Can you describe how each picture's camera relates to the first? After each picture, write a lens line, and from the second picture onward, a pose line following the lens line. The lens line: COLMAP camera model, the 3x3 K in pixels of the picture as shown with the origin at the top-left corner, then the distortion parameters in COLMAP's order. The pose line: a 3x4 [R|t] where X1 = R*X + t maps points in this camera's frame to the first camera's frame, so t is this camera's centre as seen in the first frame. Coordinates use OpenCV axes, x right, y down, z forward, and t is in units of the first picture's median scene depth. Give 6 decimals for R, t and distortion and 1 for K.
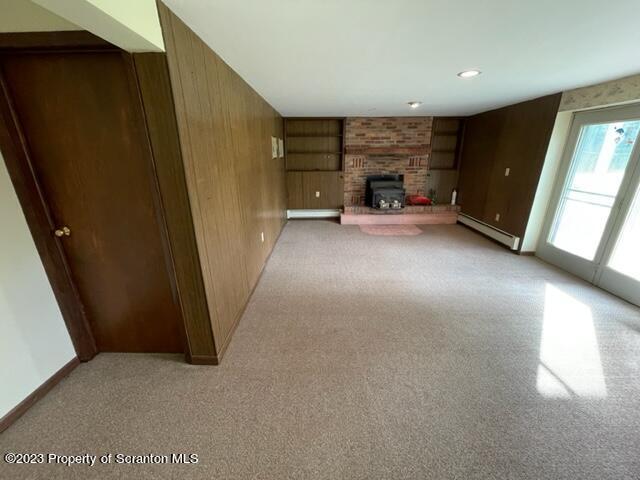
lens RADIAL K [[258.7, 0, 319.6], [0, 258.7, 239.5], [0, 0, 1]] dist [0.000158, -0.000377]
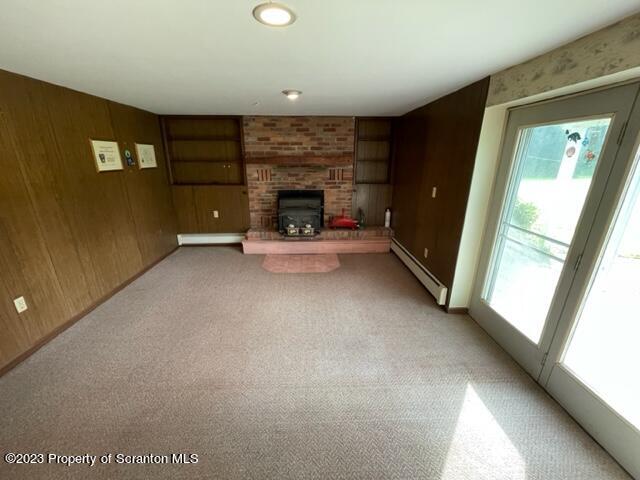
lens RADIAL K [[258.7, 0, 318.5], [0, 258.7, 240.9], [0, 0, 1]] dist [0.000158, -0.000377]
pose [[0.998646, -0.006337, 0.051625, 0.283470], [0.006848, 0.999929, -0.009725, -0.093844], [-0.051560, 0.010066, 0.998619, 0.229594]]
